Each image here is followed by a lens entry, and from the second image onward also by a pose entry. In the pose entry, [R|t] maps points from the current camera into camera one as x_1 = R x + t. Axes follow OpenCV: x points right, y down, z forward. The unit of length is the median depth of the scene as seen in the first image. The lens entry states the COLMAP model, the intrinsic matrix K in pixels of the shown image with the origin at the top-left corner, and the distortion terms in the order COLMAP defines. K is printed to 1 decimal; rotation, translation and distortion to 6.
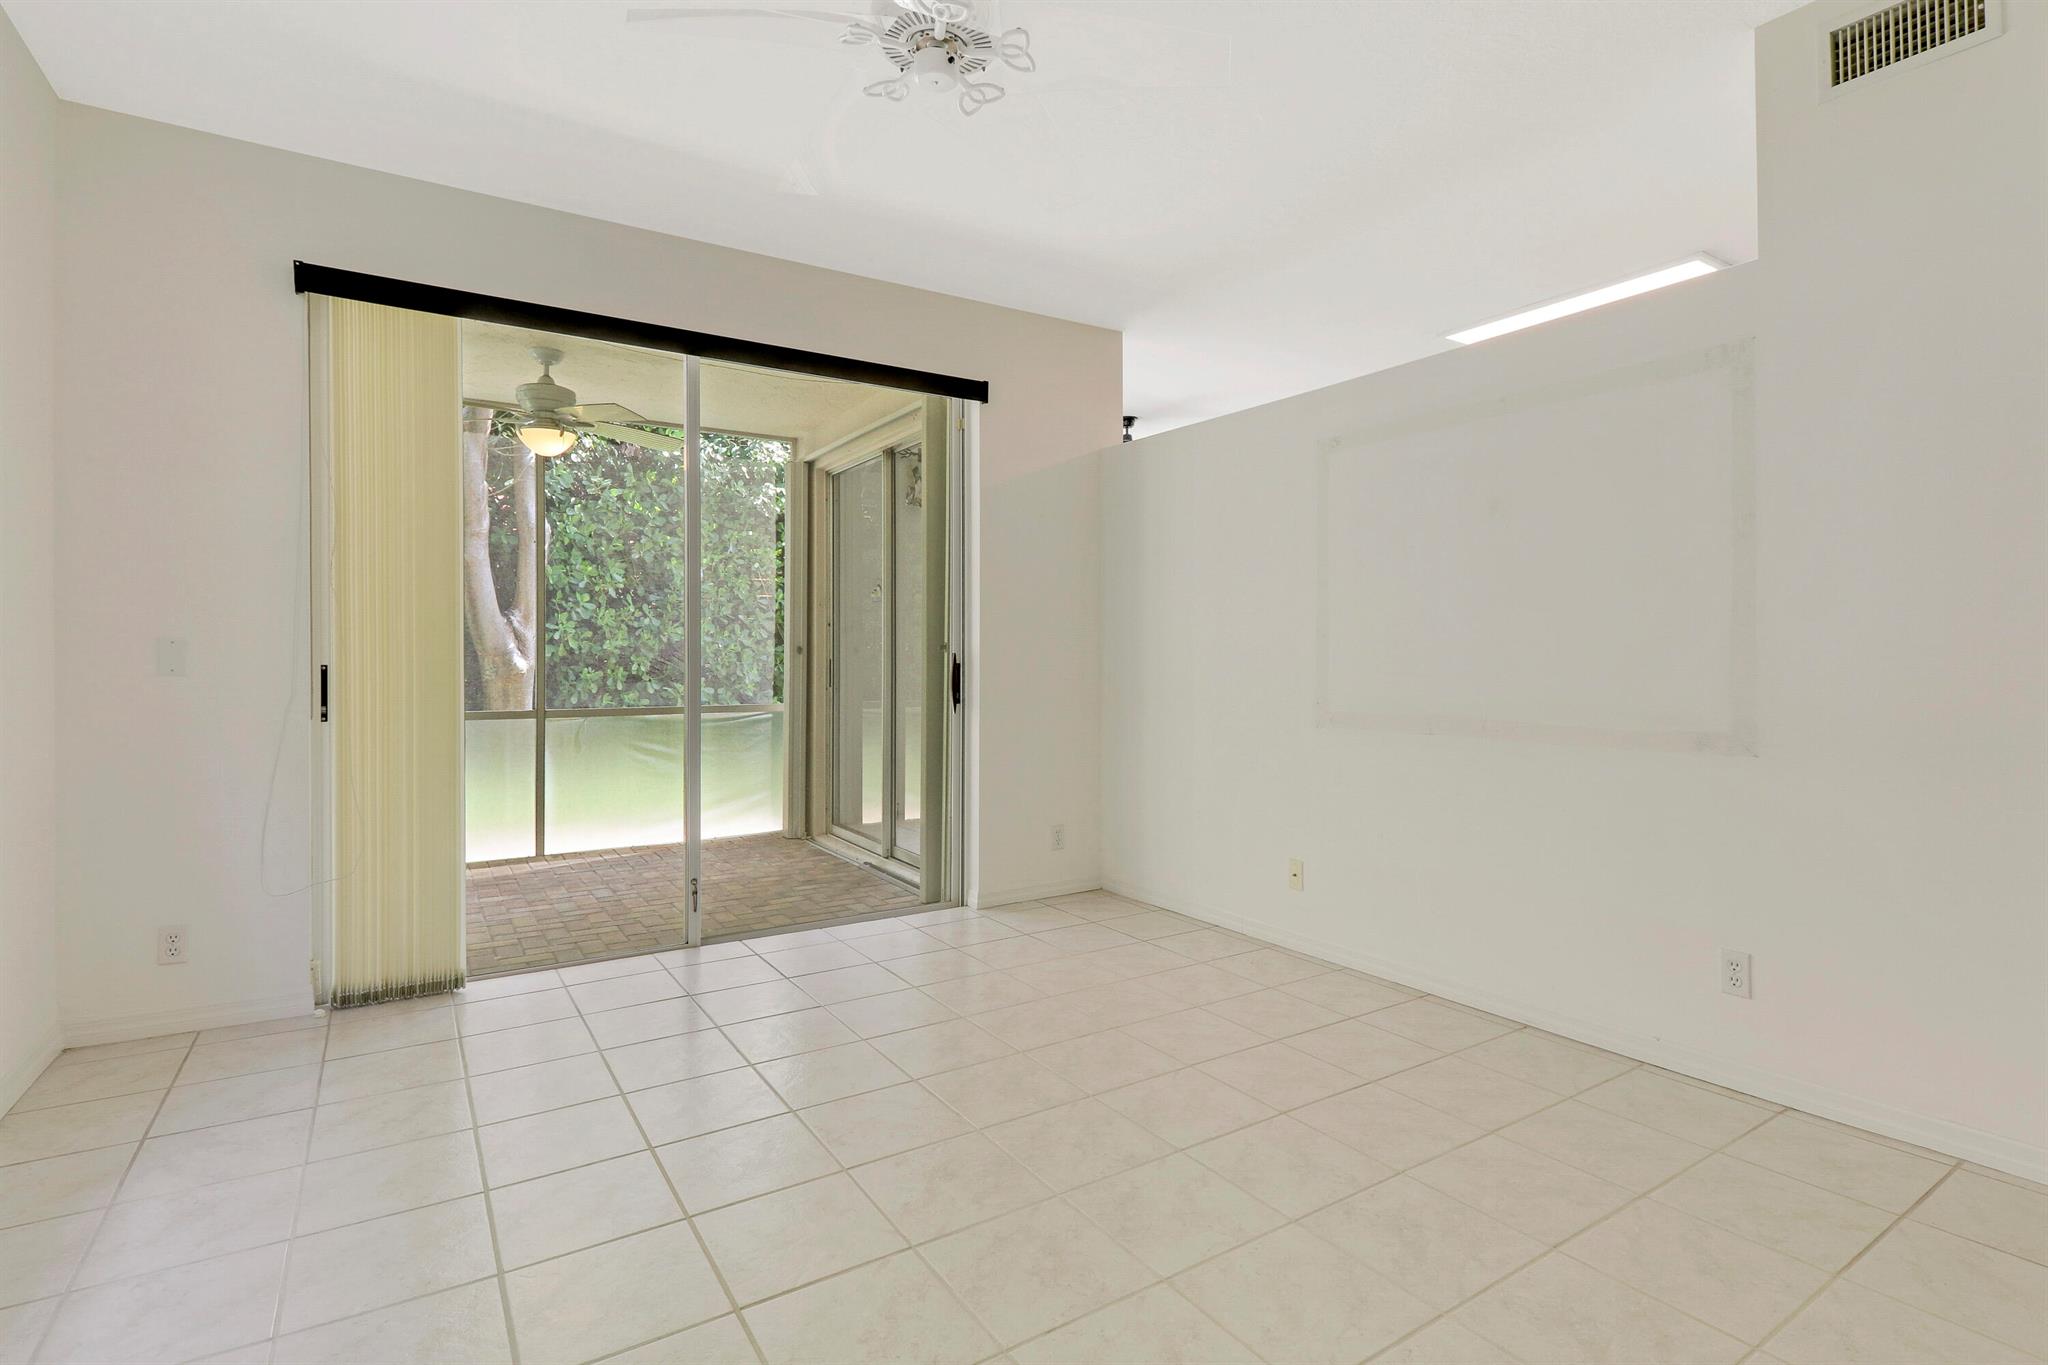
lens RADIAL K [[976.2, 0, 1023.7], [0, 976.2, 660.9], [0, 0, 1]] dist [0.001115, -0.017210]
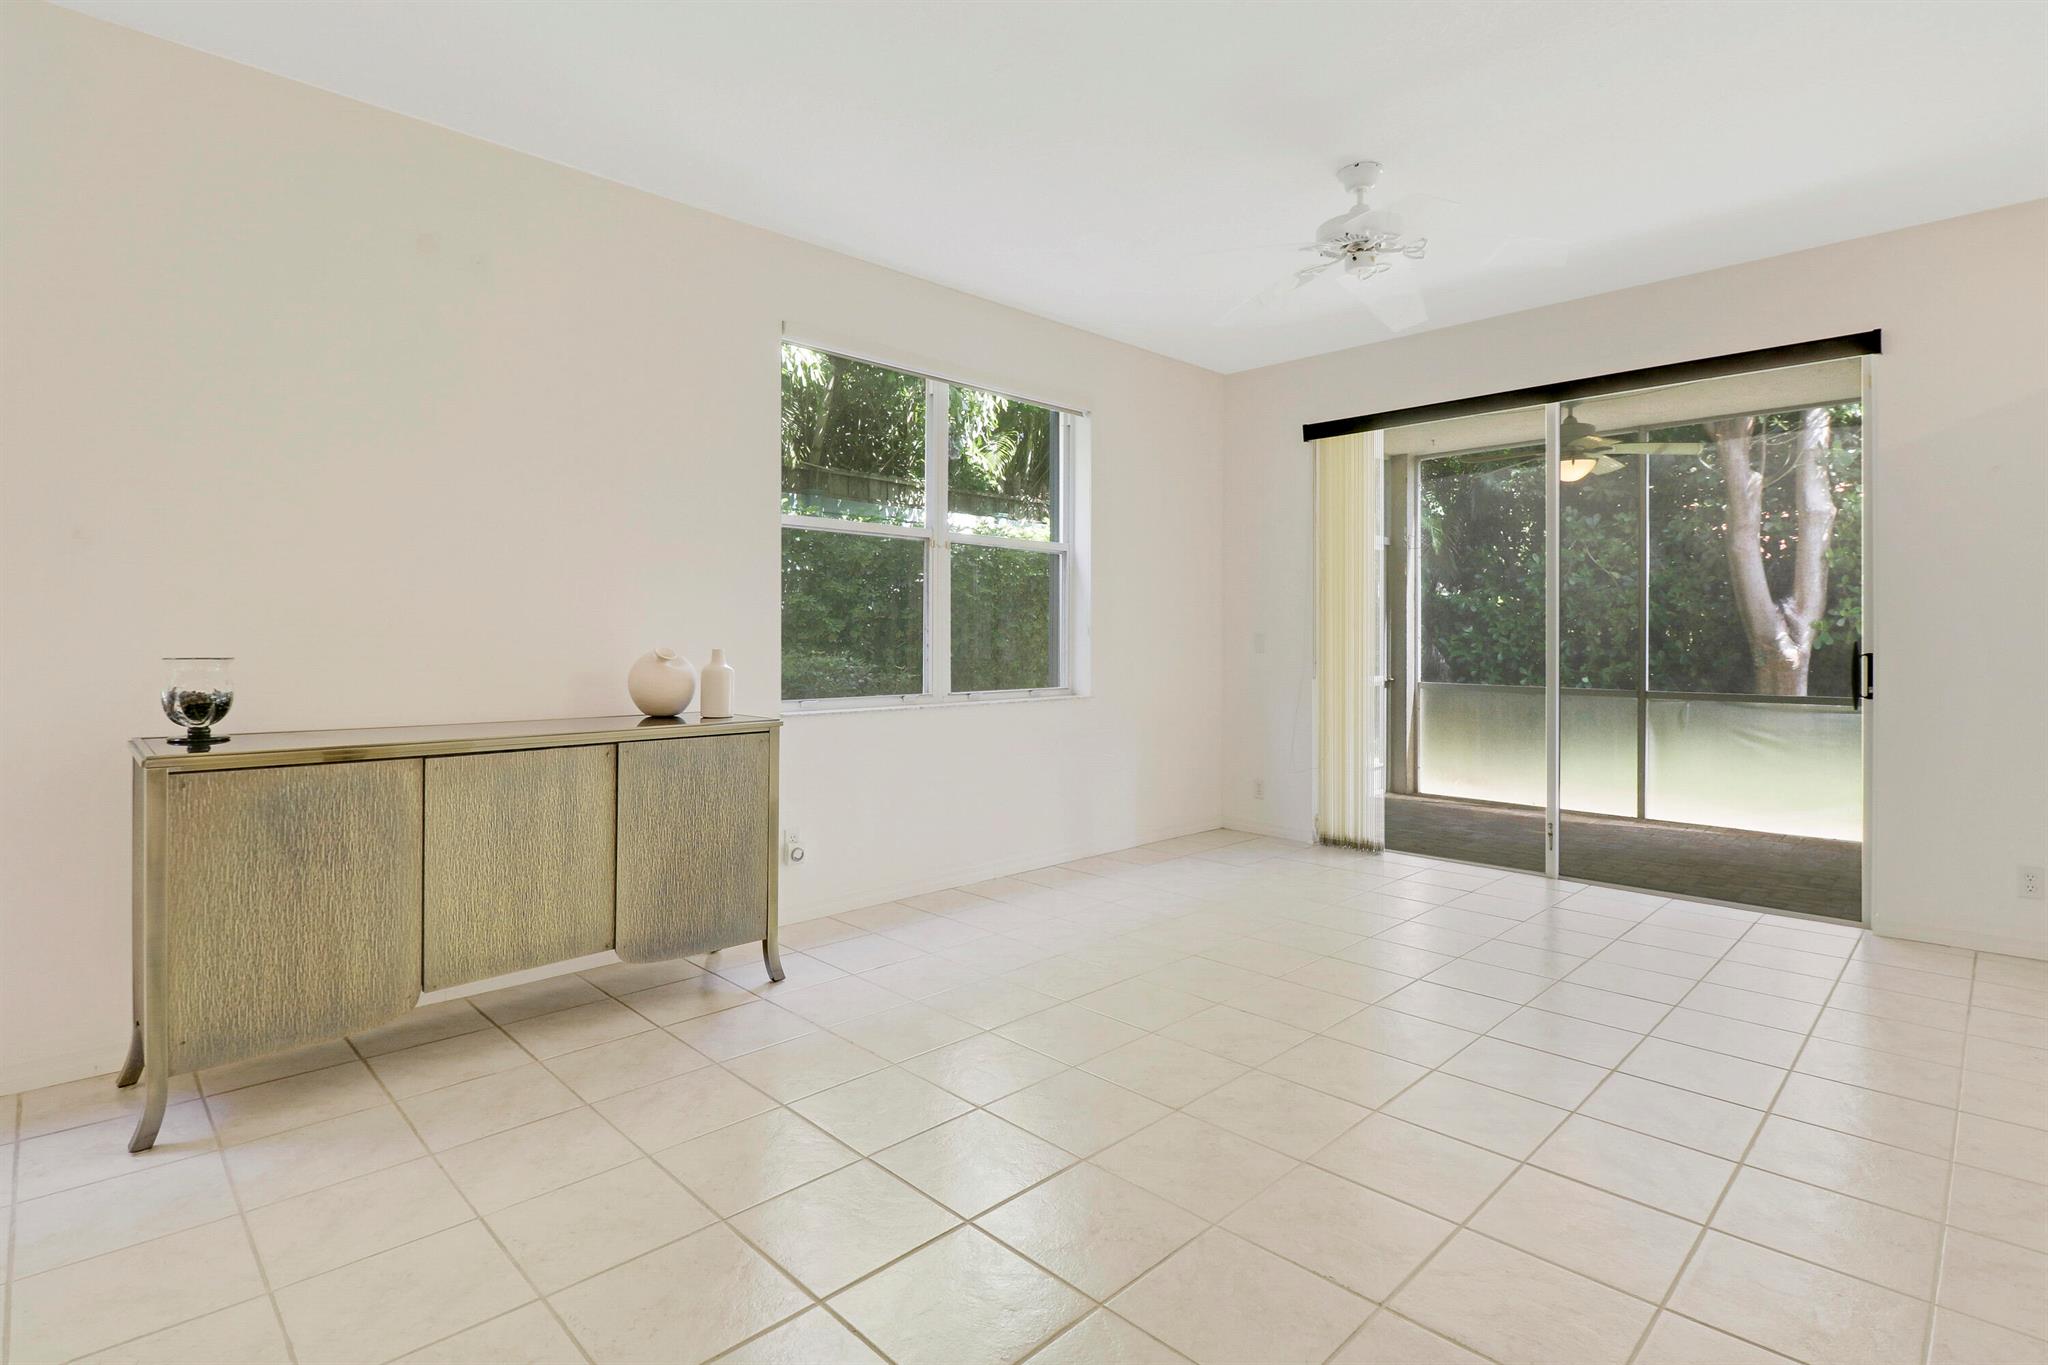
lens RADIAL K [[976.2, 0, 1023.7], [0, 976.2, 660.9], [0, 0, 1]] dist [0.001115, -0.017210]
pose [[0.210279, 0.019545, -0.977446, 0.293323], [-0.007015, 0.999805, 0.018483, -0.000527], [0.977616, 0.002971, 0.210375, 0.032510]]
